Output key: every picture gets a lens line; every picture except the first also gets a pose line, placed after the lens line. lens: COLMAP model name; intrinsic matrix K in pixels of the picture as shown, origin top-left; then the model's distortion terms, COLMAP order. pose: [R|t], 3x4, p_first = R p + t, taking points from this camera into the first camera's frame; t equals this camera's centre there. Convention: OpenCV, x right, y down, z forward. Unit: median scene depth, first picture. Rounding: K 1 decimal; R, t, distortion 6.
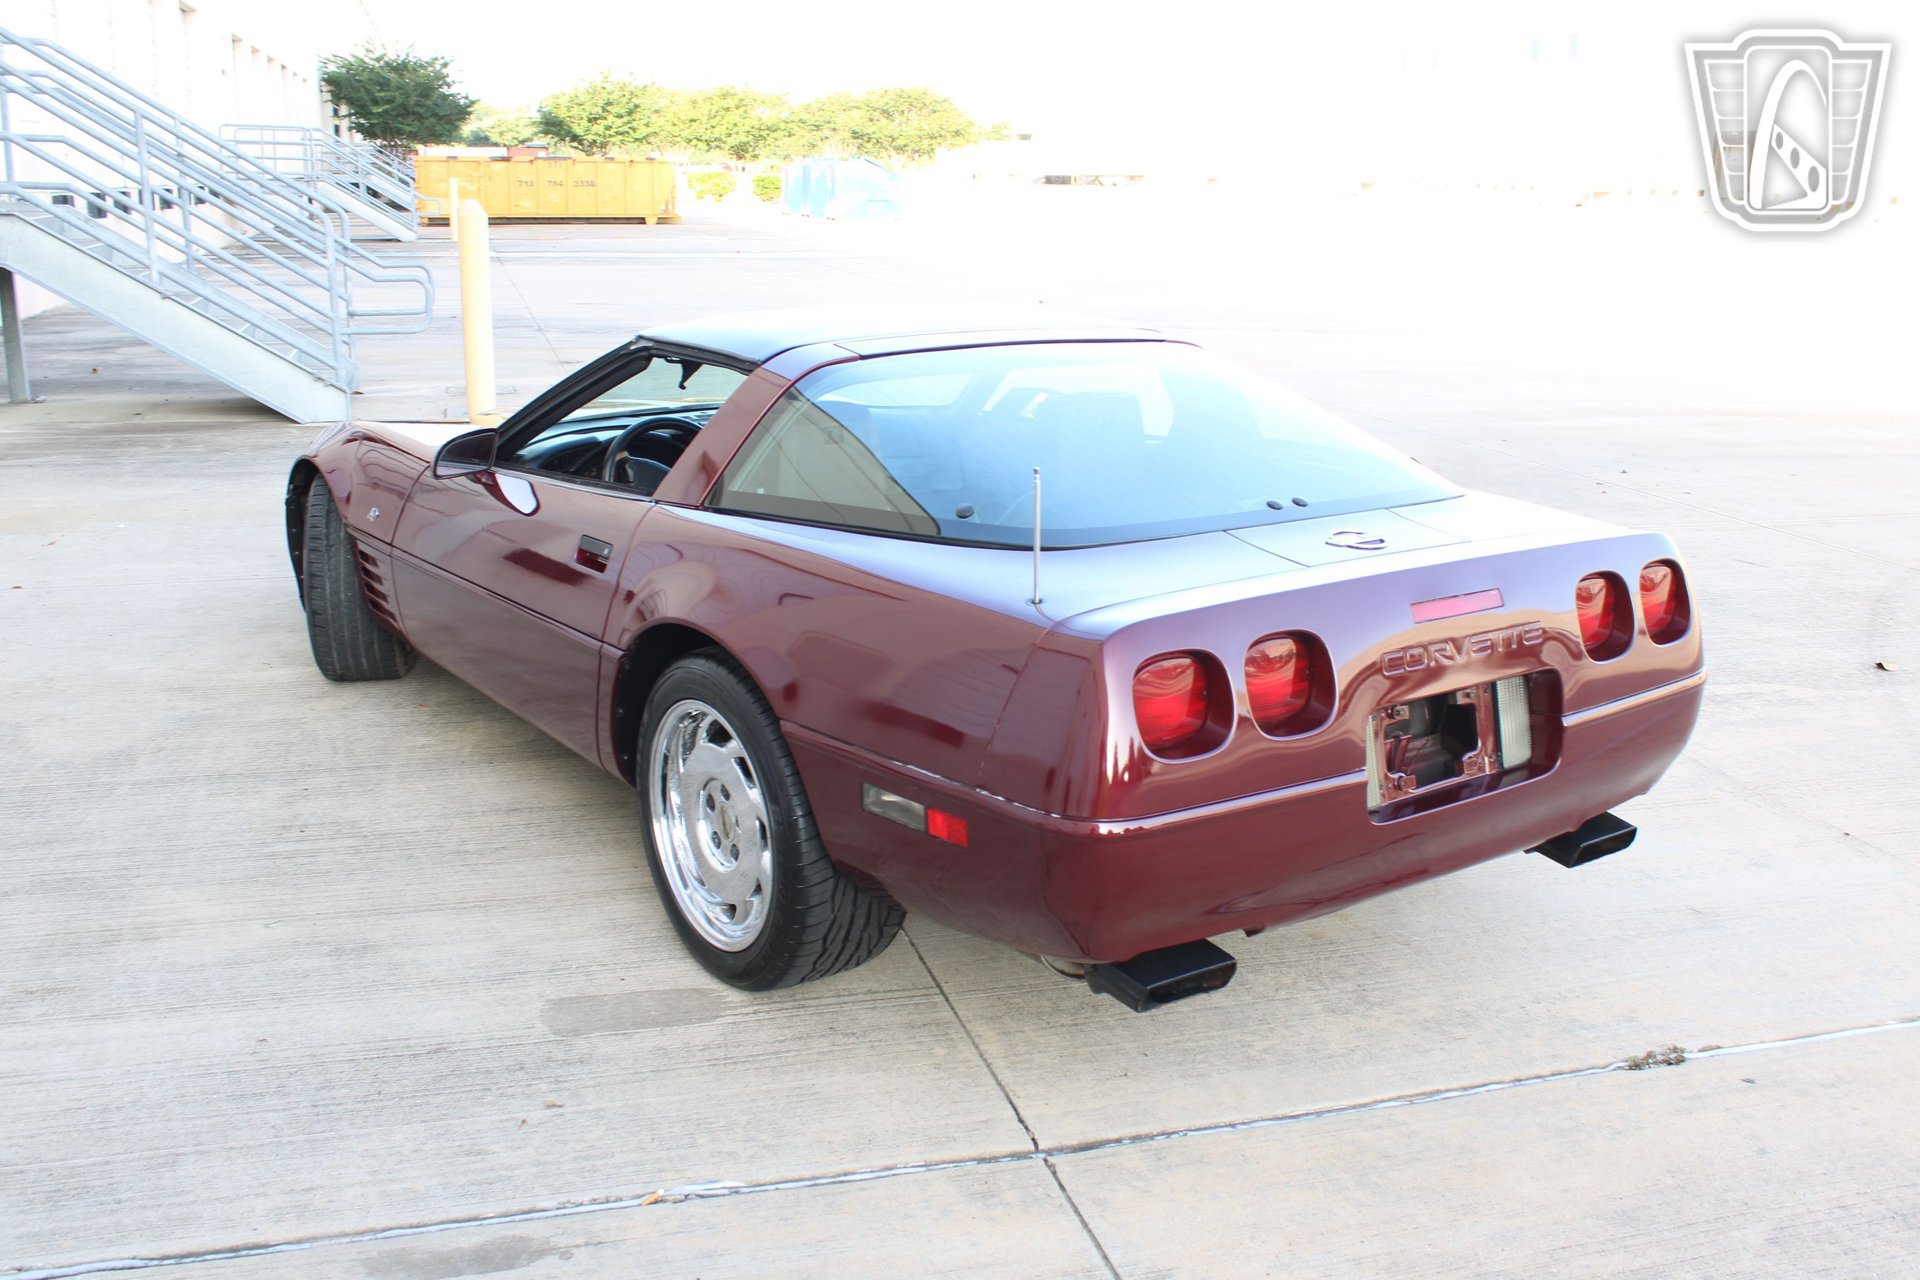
lens RADIAL K [[1855.2, 0, 997.2], [0, 1855.2, 678.9], [0, 0, 1]] dist [-0.093464, 0.000000]
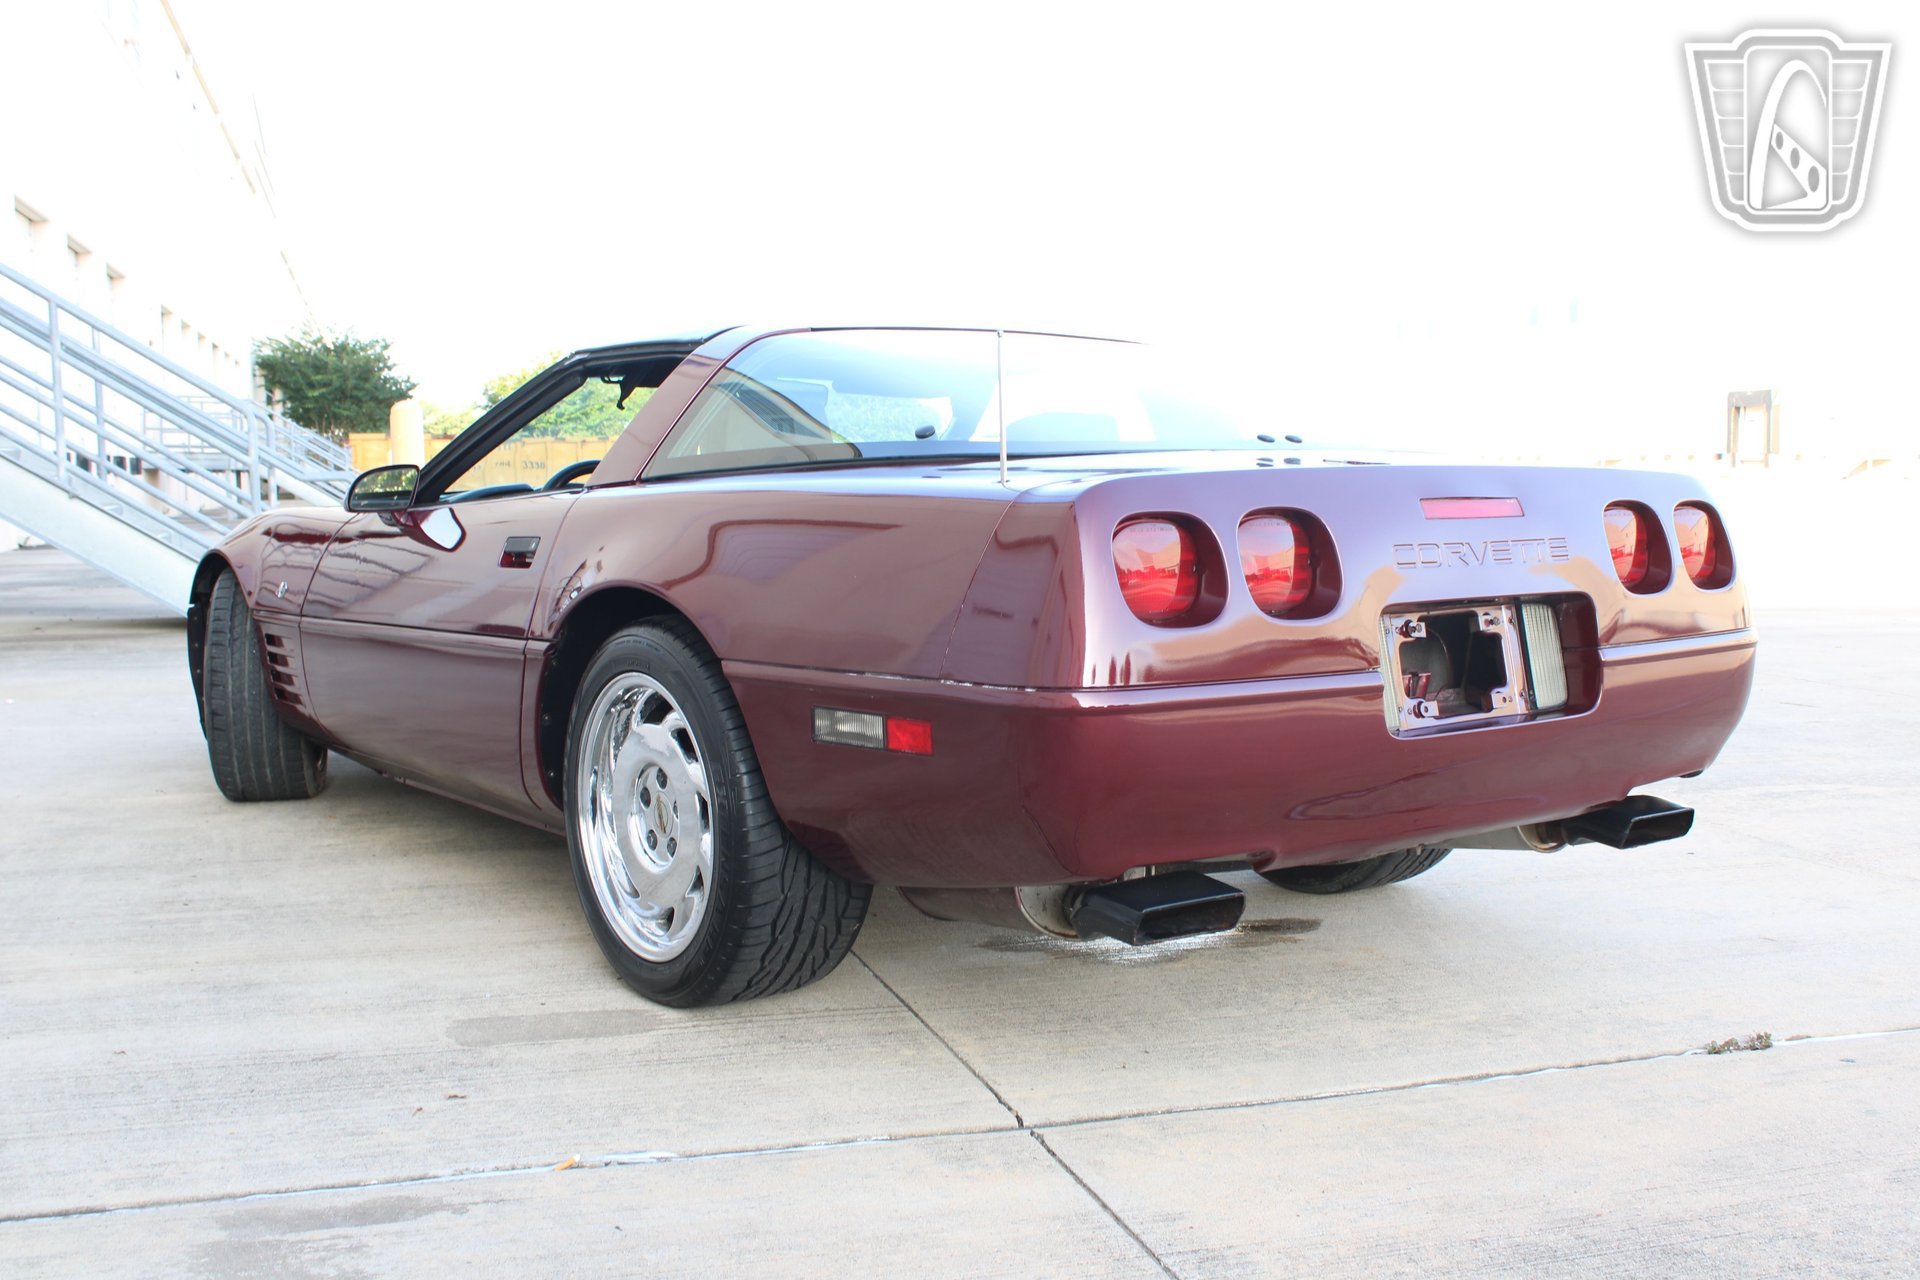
lens RADIAL K [[2016.3, 0, 992.2], [0, 2016.3, 669.2], [0, 0, 1]] dist [-0.082873, 0.000000]
pose [[0.999705, -0.023127, 0.007442, 0.004867], [0.024062, 0.984829, -0.171851, 0.166592], [-0.003354, 0.171980, 0.985095, 0.040058]]
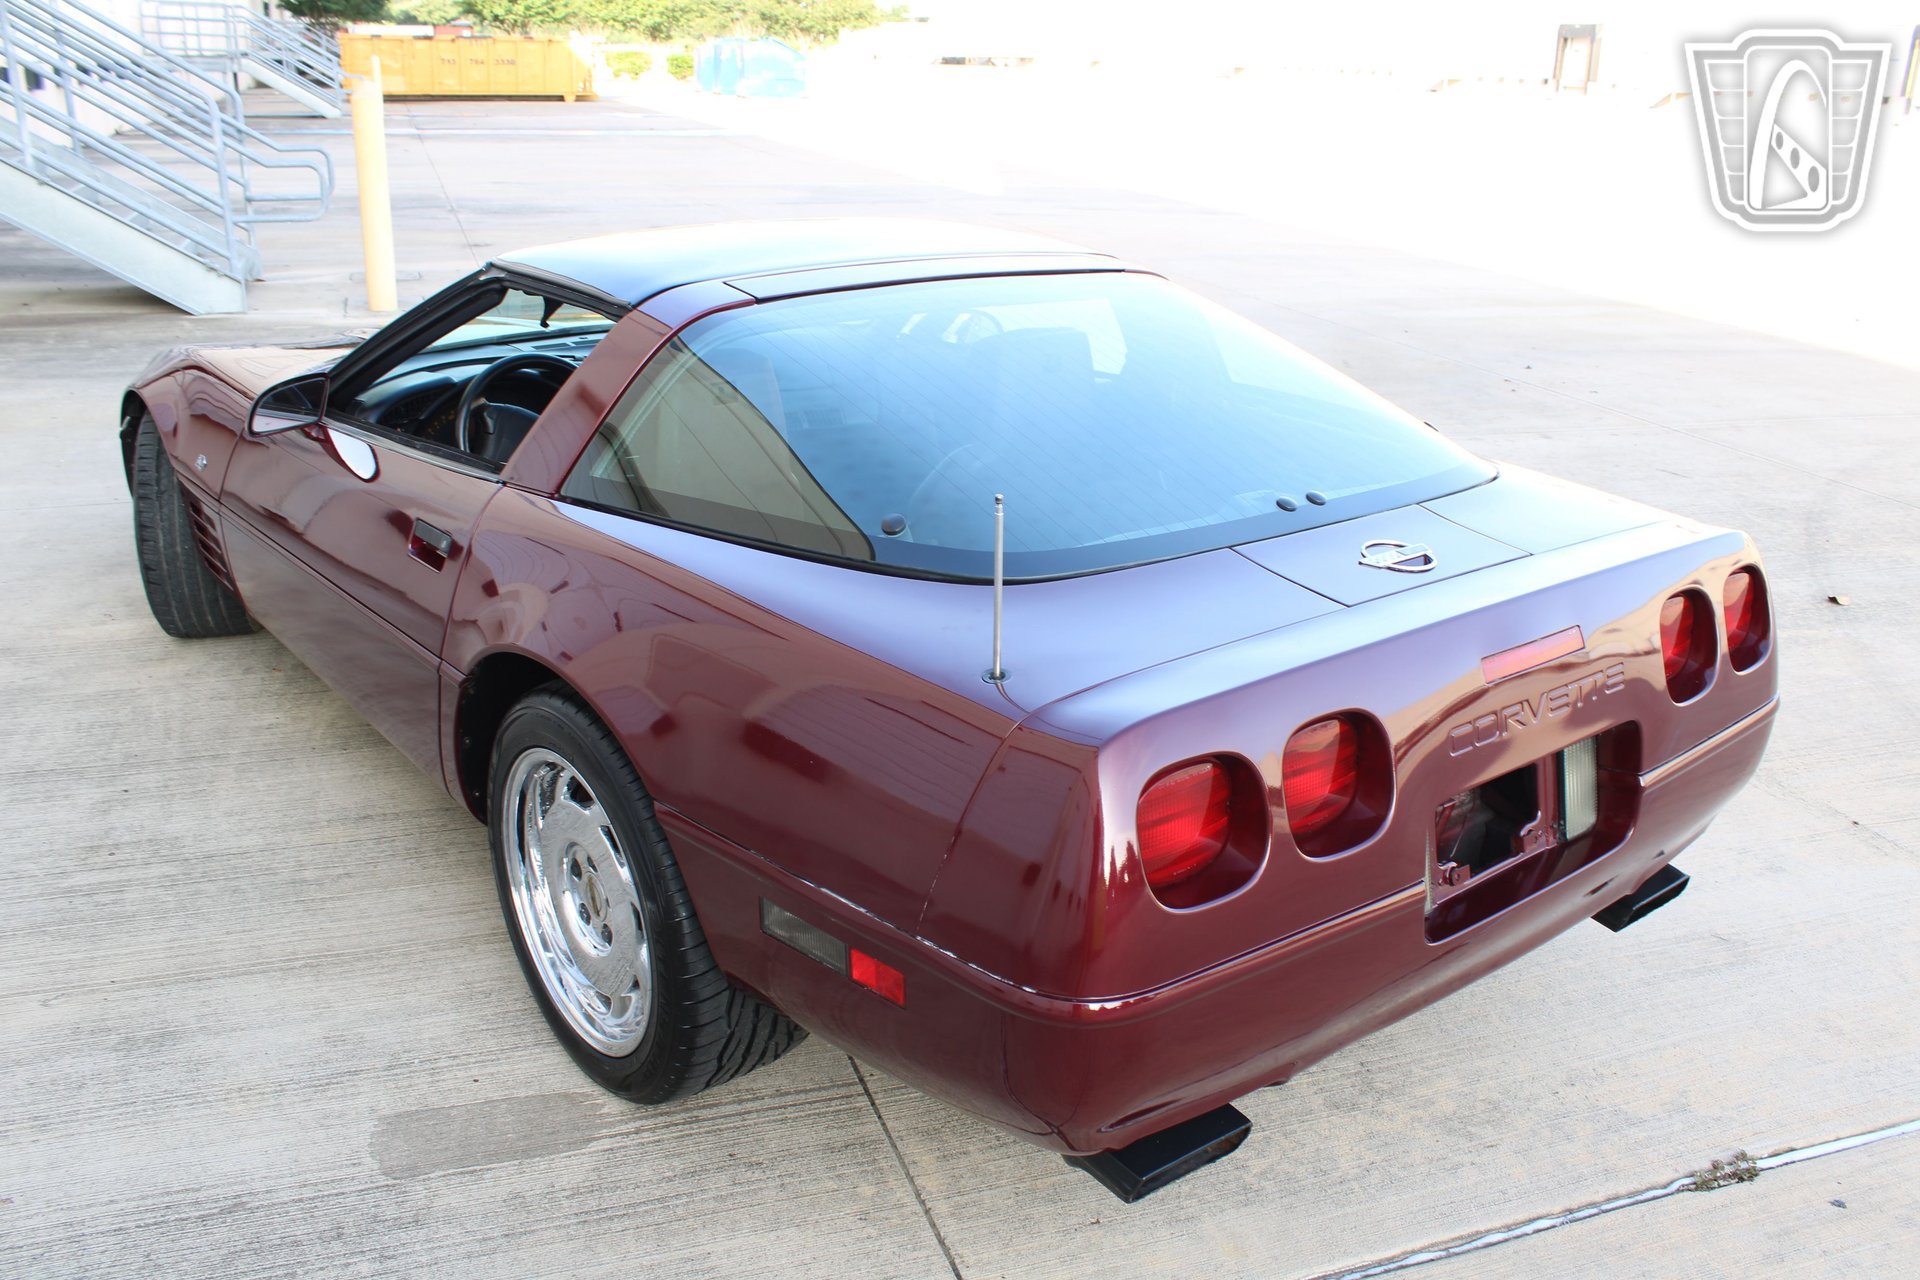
lens RADIAL K [[1669.0, 0, 989.9], [0, 1669.0, 677.4], [0, 0, 1]] dist [-0.129428, 0.093694]
pose [[0.998490, -0.006727, 0.054523, -0.013350], [0.001518, 0.995472, 0.095038, -0.079688], [-0.054915, -0.094812, 0.993979, 0.269205]]
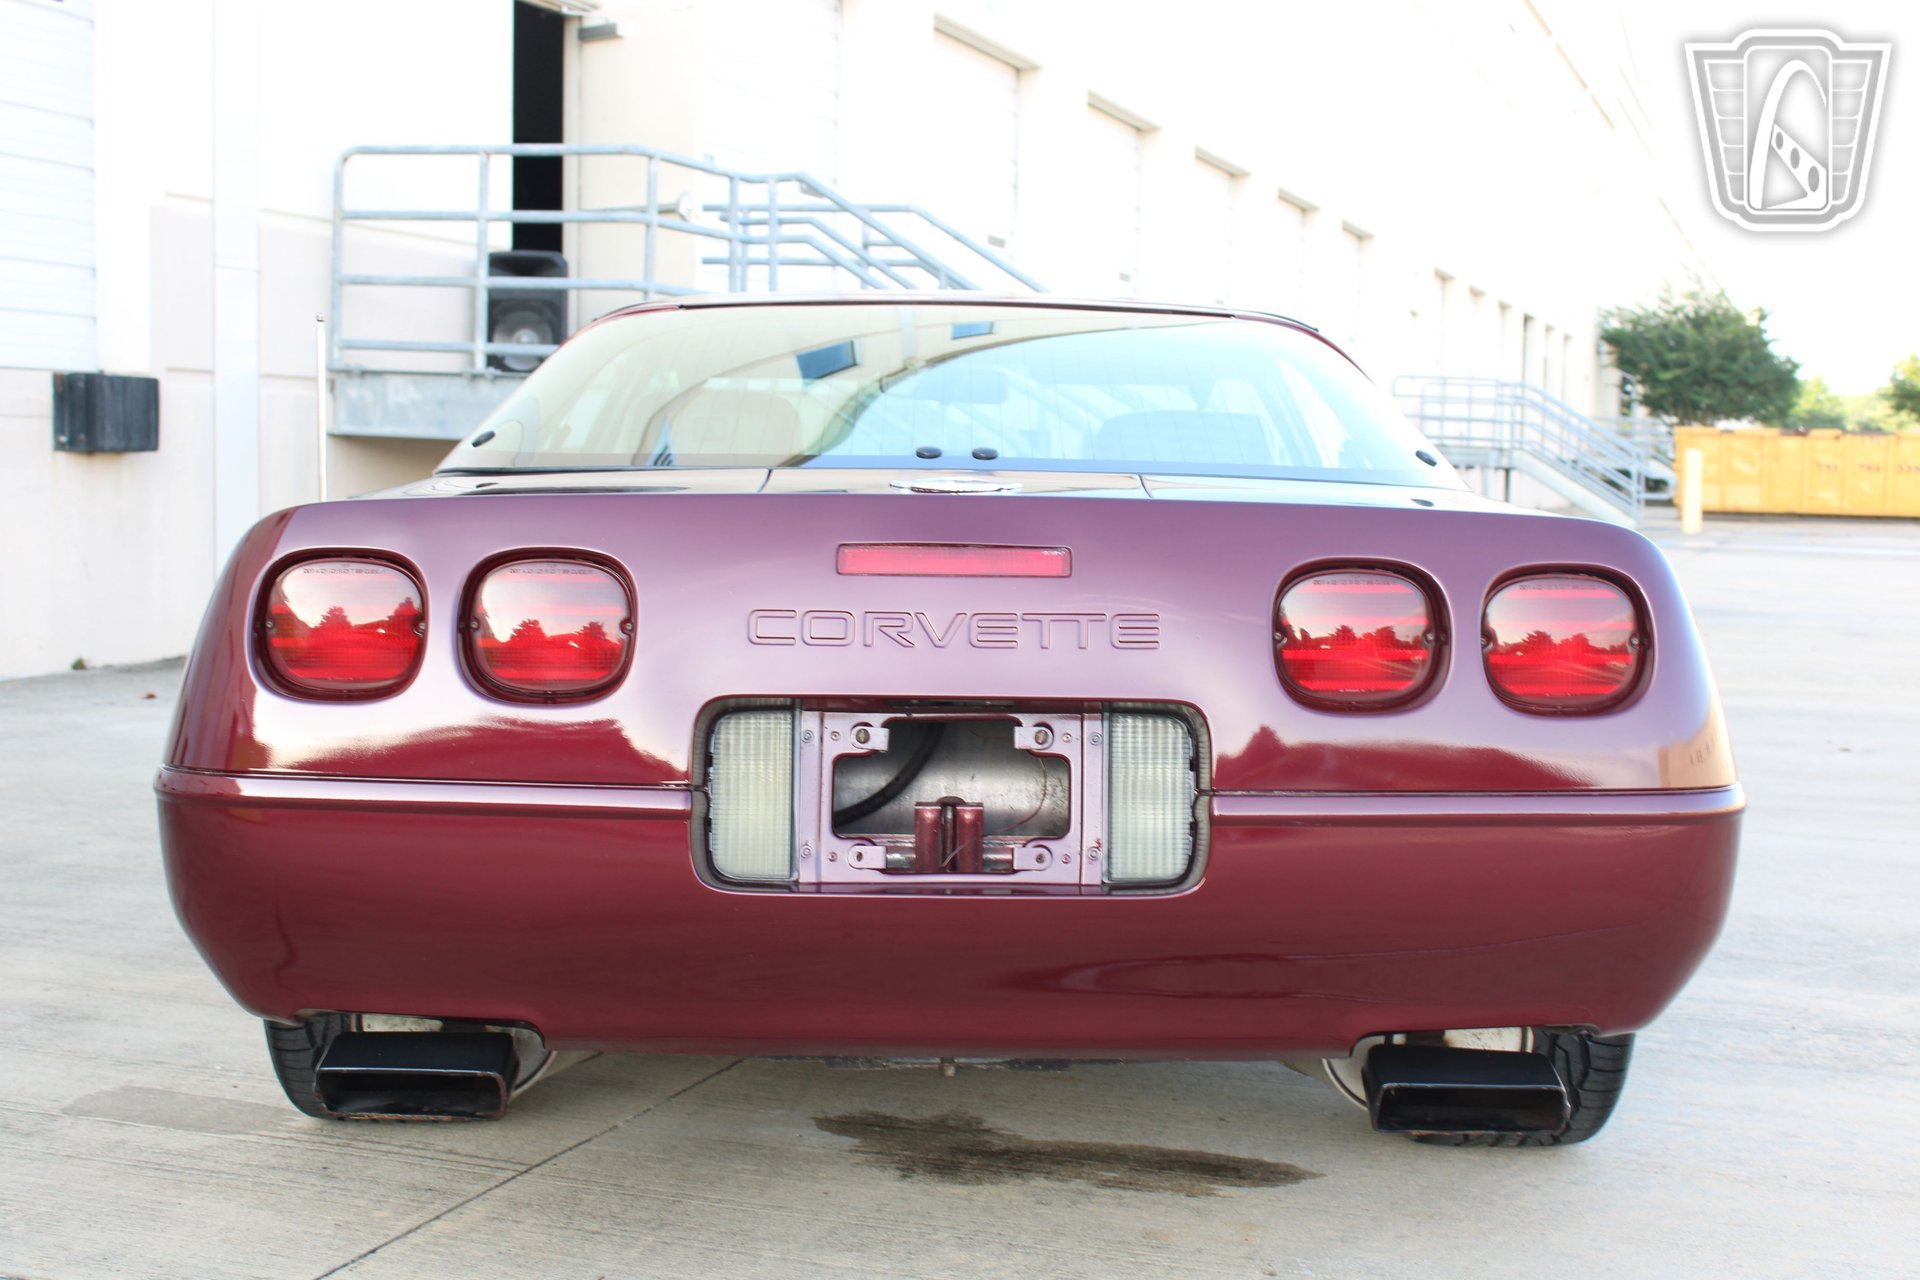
lens RADIAL K [[2527.7, 0, 967.6], [0, 2527.7, 704.2], [0, 0, 1]] dist [-0.054211, 0.000000]
pose [[0.804783, 0.052865, -0.591211, 0.610511], [-0.162007, 0.977772, -0.133100, 0.093270], [0.571033, 0.202896, 0.795458, 0.303920]]
